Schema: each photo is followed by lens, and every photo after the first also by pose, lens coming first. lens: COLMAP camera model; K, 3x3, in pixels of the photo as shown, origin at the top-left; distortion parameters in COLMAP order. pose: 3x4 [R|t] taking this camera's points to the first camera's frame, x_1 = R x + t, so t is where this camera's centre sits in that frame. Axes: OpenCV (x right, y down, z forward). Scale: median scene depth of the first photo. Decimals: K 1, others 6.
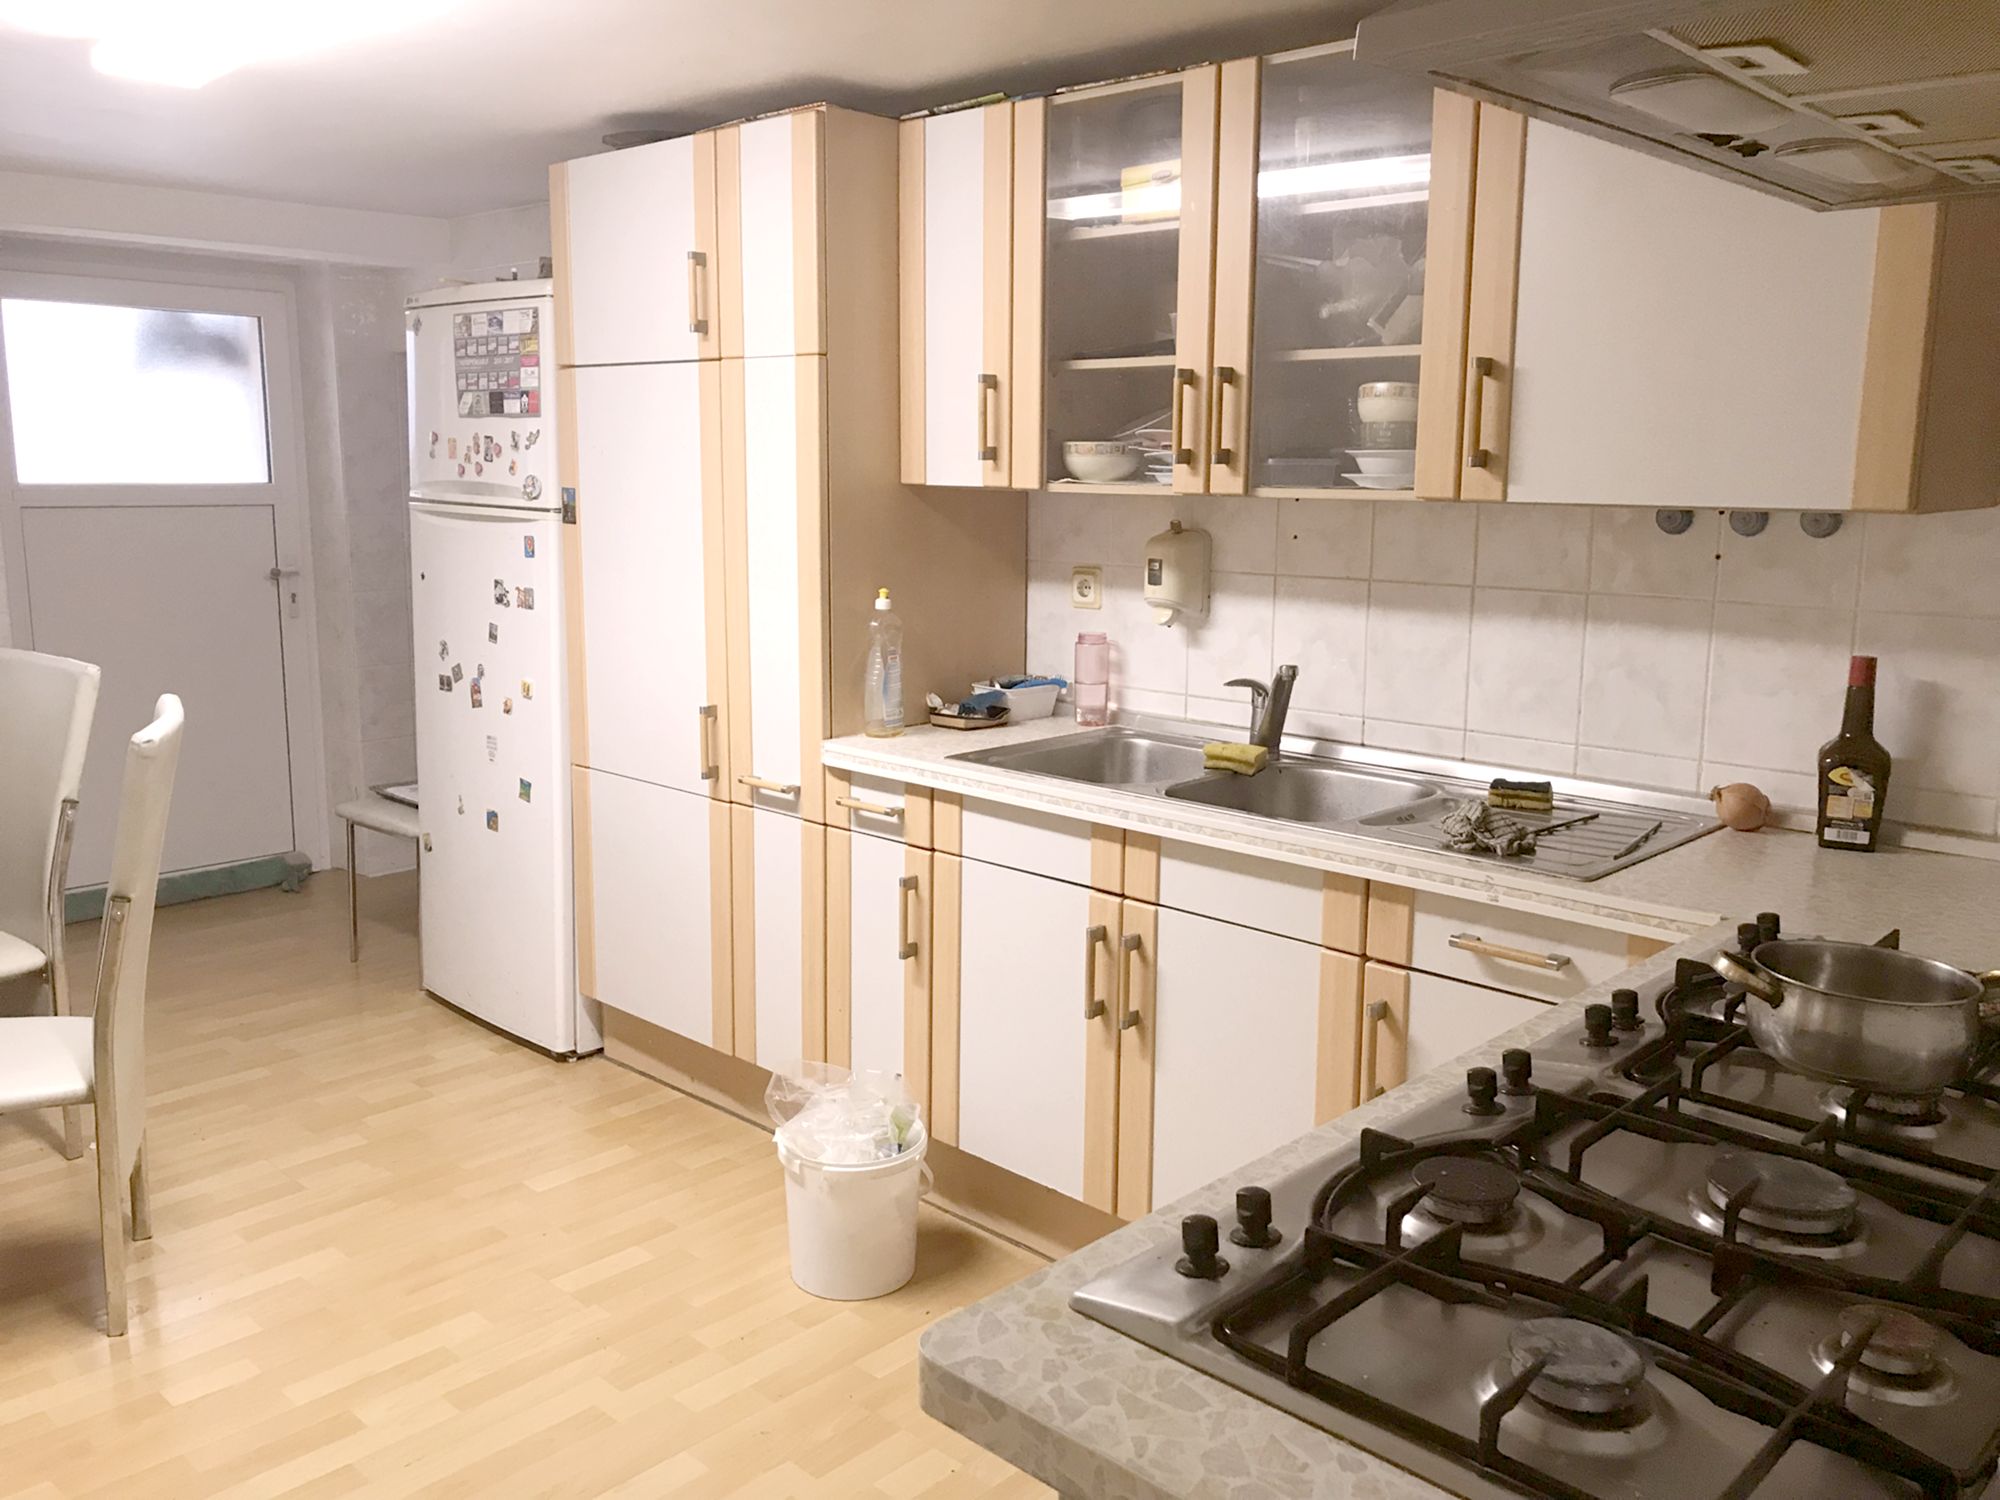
lens RADIAL K [[1647.2, 0, 1000.8], [0, 1647.2, 748.1], [0, 0, 1]] dist [0.066976, -0.044324]
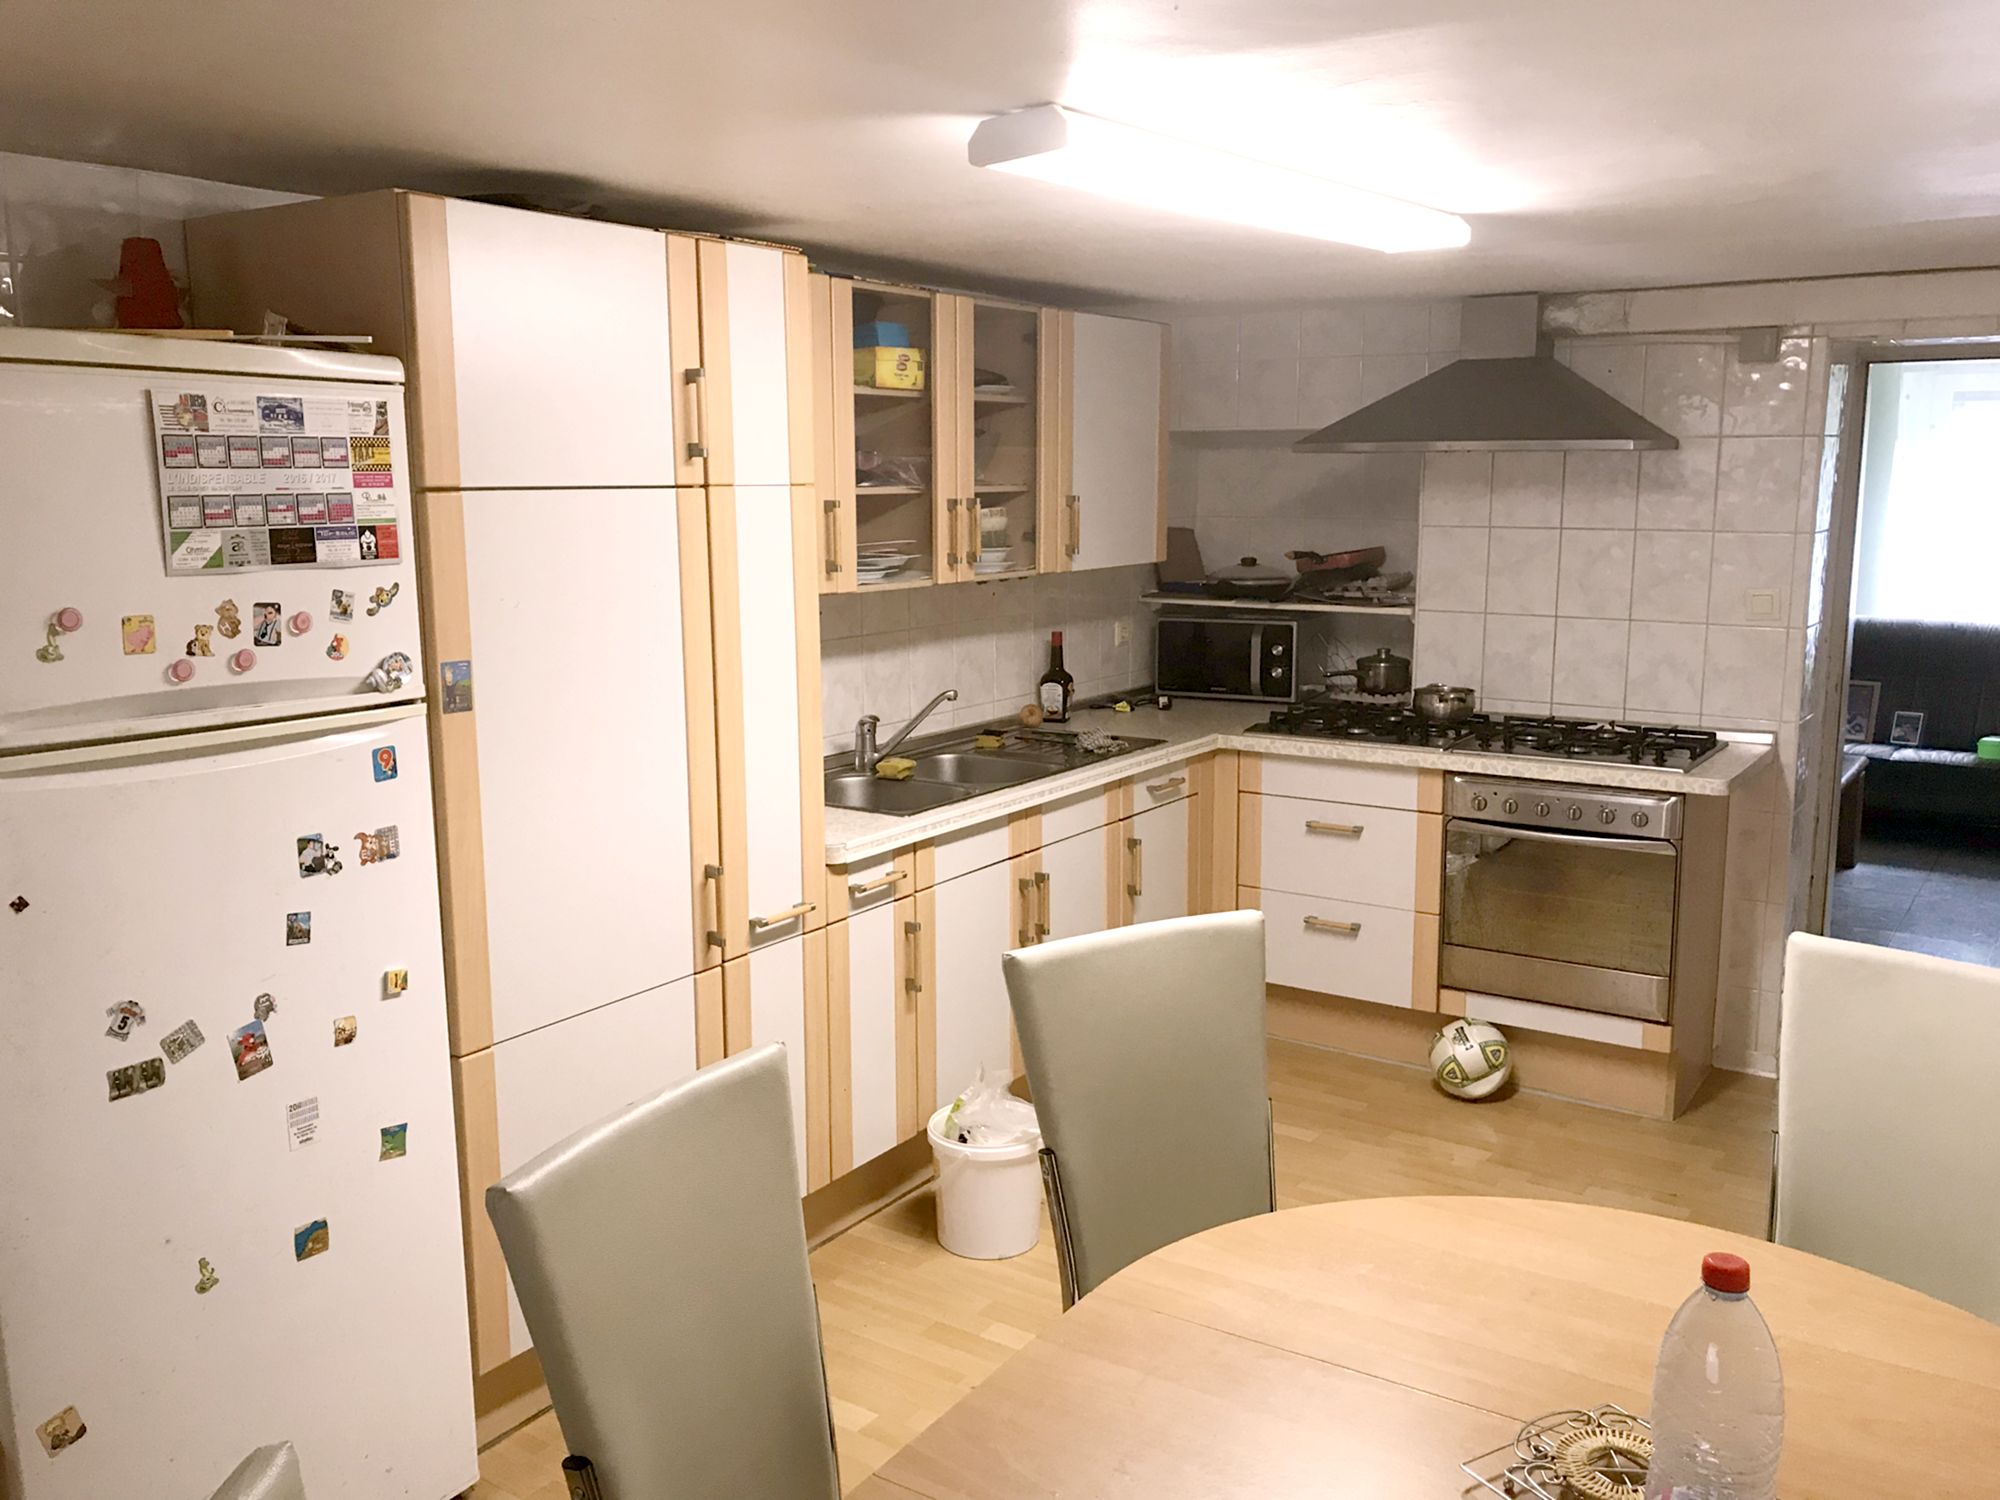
lens RADIAL K [[1647.2, 0, 1001.9], [0, 1647.2, 746.1], [0, 0, 1]] dist [0.066976, -0.044324]
pose [[-0.167226, -0.176514, 0.969989, -0.950794], [0.170630, 0.963815, 0.204807, -0.219649], [-0.971041, 0.199758, -0.131056, 0.850536]]
